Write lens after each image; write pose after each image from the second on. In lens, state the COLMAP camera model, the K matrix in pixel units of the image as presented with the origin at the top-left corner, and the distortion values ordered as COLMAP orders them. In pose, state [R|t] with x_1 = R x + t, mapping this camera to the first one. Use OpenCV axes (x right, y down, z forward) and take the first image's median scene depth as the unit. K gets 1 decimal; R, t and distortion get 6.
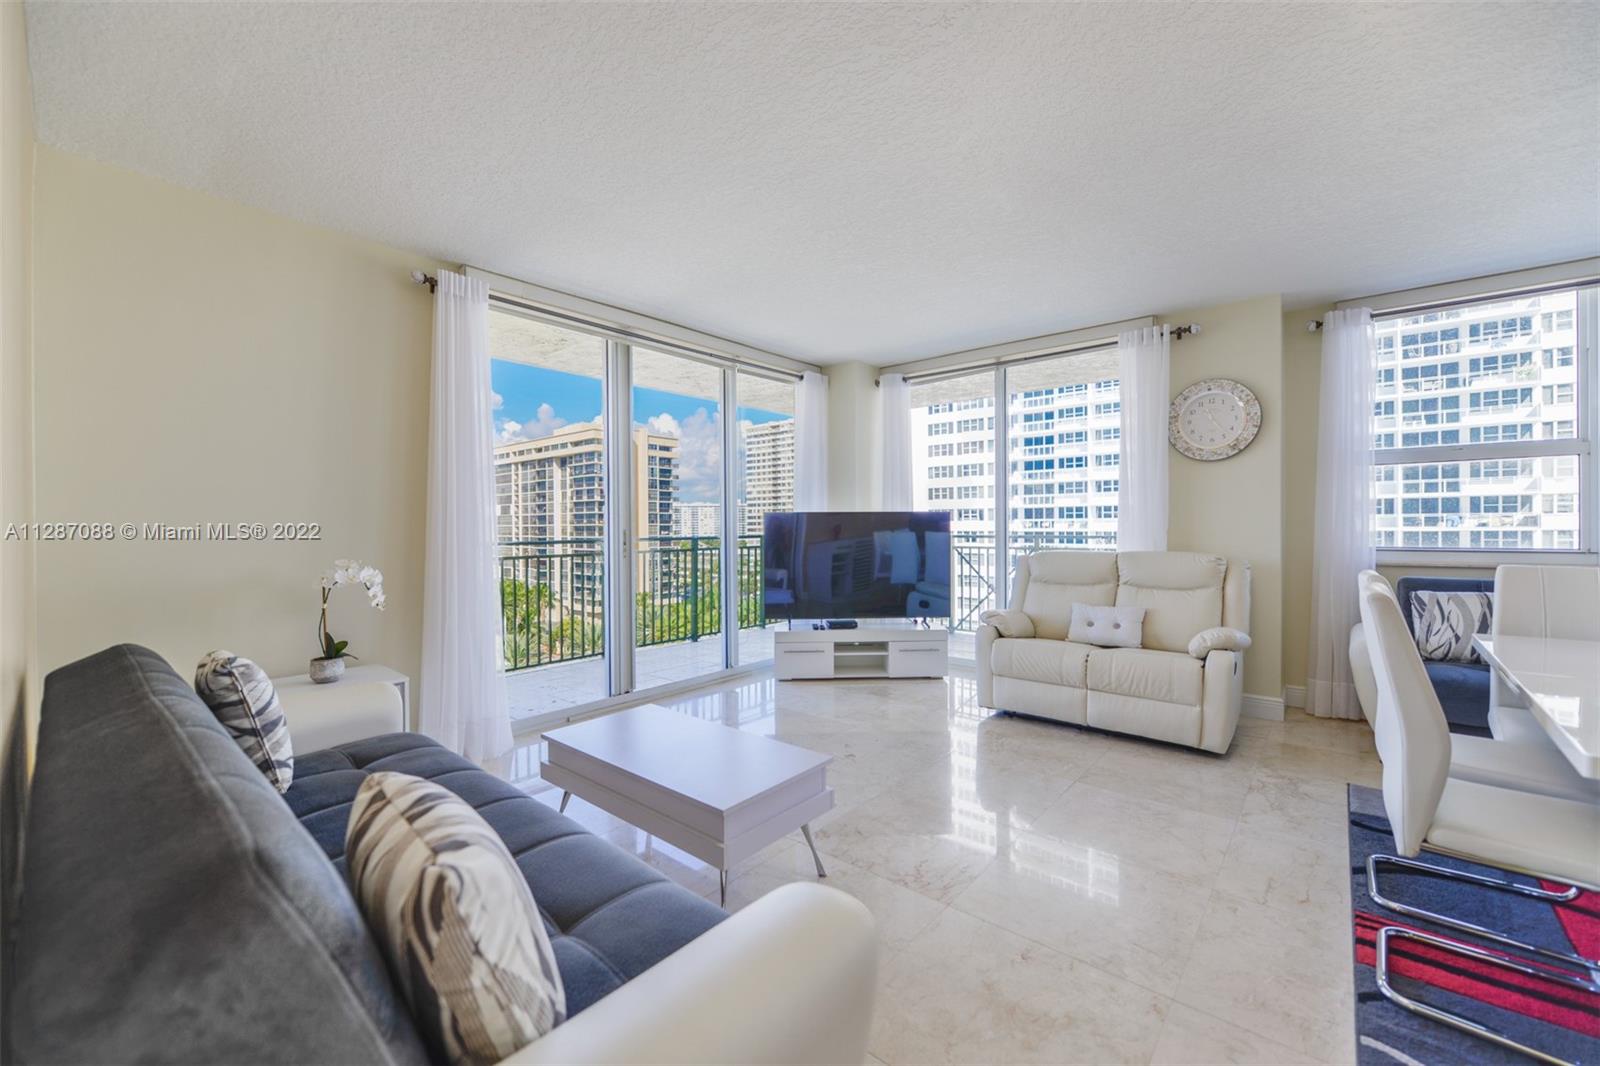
lens RADIAL K [[646.1, 0, 806.2], [0, 646.1, 526.6], [0, 0, 1]] dist [0.001051, 0.000040]
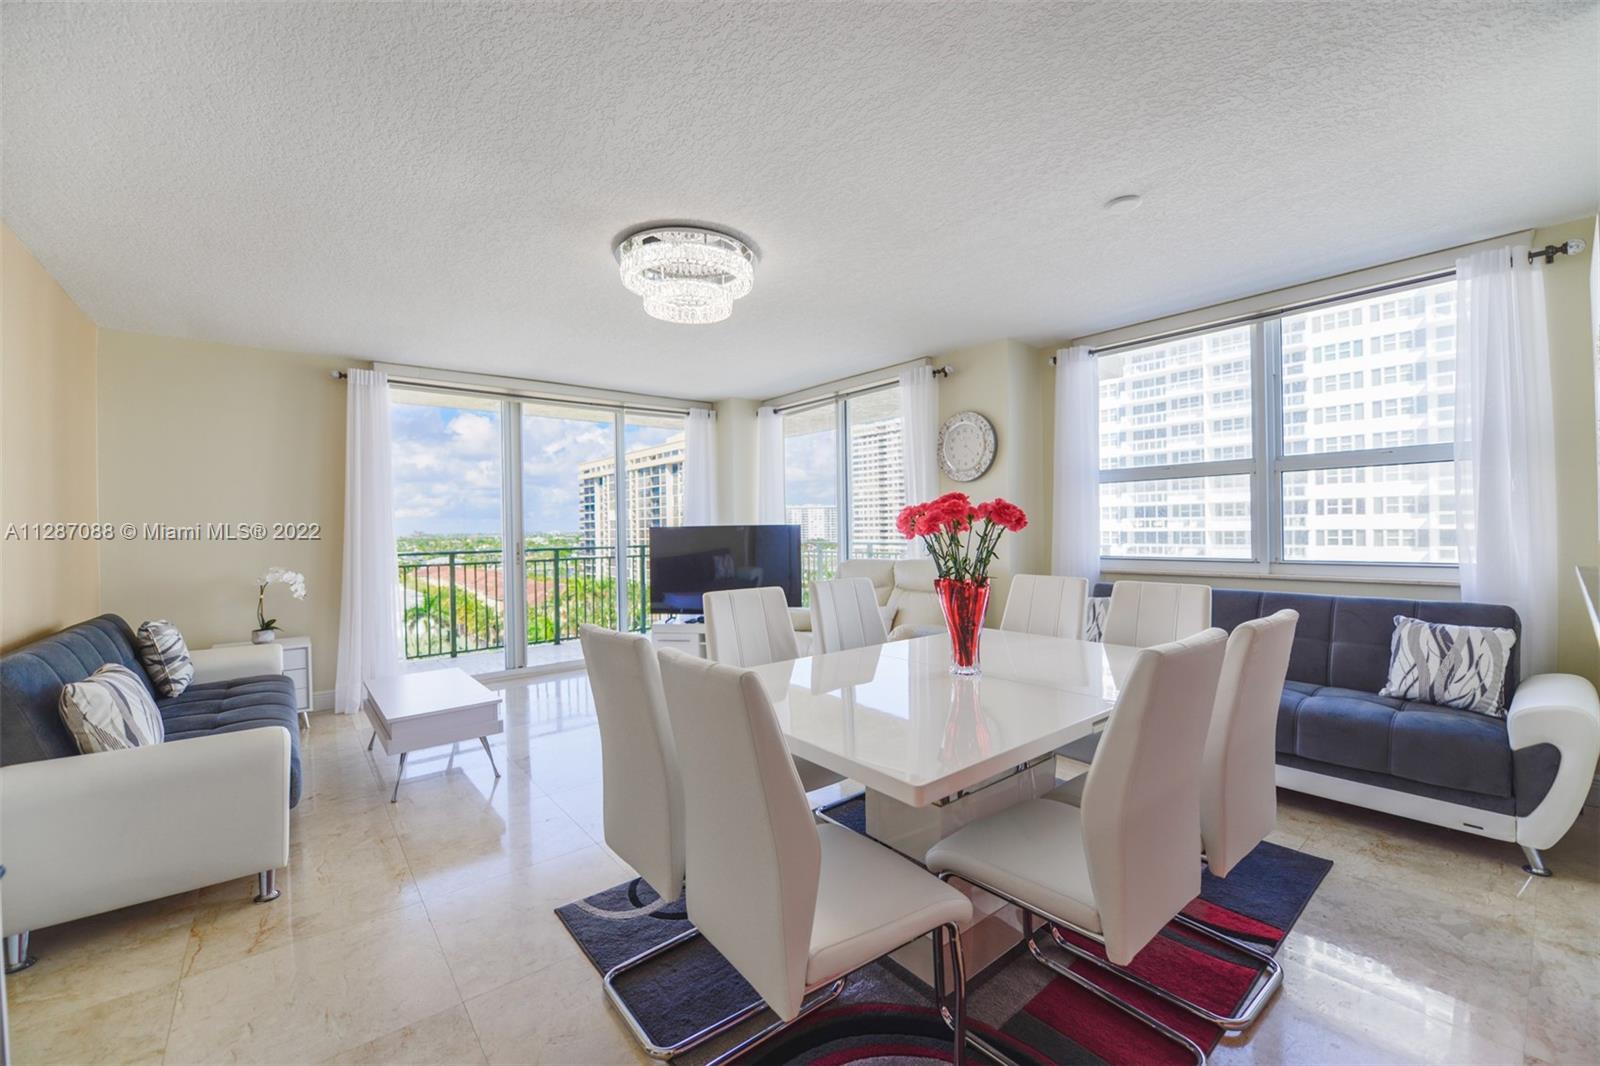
lens RADIAL K [[646.1, 0, 797.7], [0, 646.1, 535.6], [0, 0, 1]] dist [0.001051, 0.000040]
pose [[0.984132, -0.006531, -0.177319, 0.388766], [0.008621, 0.999902, 0.011021, -0.014333], [0.177230, -0.012375, 0.984092, -0.147943]]
